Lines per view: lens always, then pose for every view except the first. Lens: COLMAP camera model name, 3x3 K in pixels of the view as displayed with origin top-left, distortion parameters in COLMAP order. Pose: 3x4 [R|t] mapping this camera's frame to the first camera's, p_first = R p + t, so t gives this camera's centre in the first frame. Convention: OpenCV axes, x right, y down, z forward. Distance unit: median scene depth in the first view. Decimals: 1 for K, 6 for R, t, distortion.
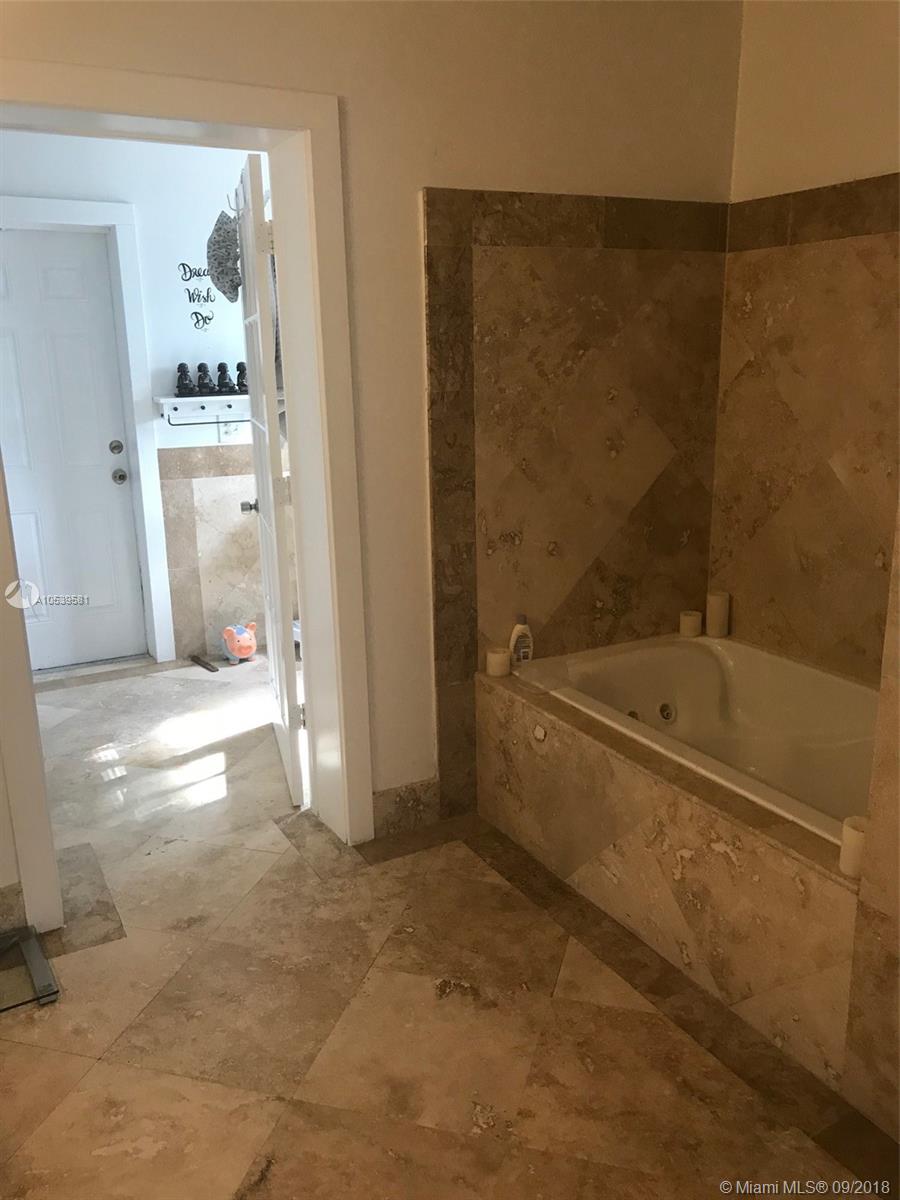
lens RADIAL K [[974.6, 0, 450.0], [0, 974.6, 600.0], [0, 0, 1]] dist [0.008117, -0.006424]
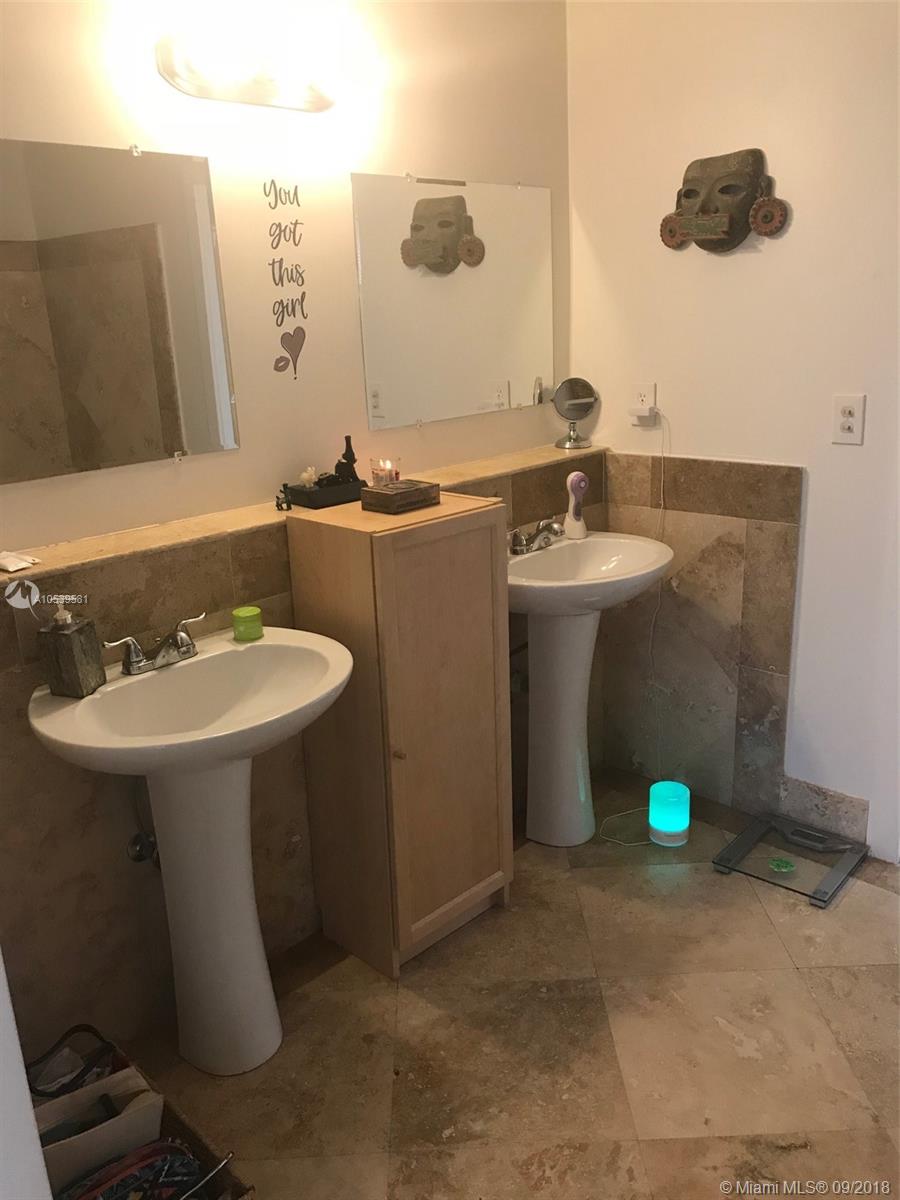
lens RADIAL K [[974.6, 0, 450.0], [0, 974.6, 600.0], [0, 0, 1]] dist [0.008117, -0.006424]
pose [[0.303108, 0.286492, -0.908872, 0.380694], [-0.214020, 0.949841, 0.228030, -0.068022], [0.928613, 0.125399, 0.349219, 0.245267]]
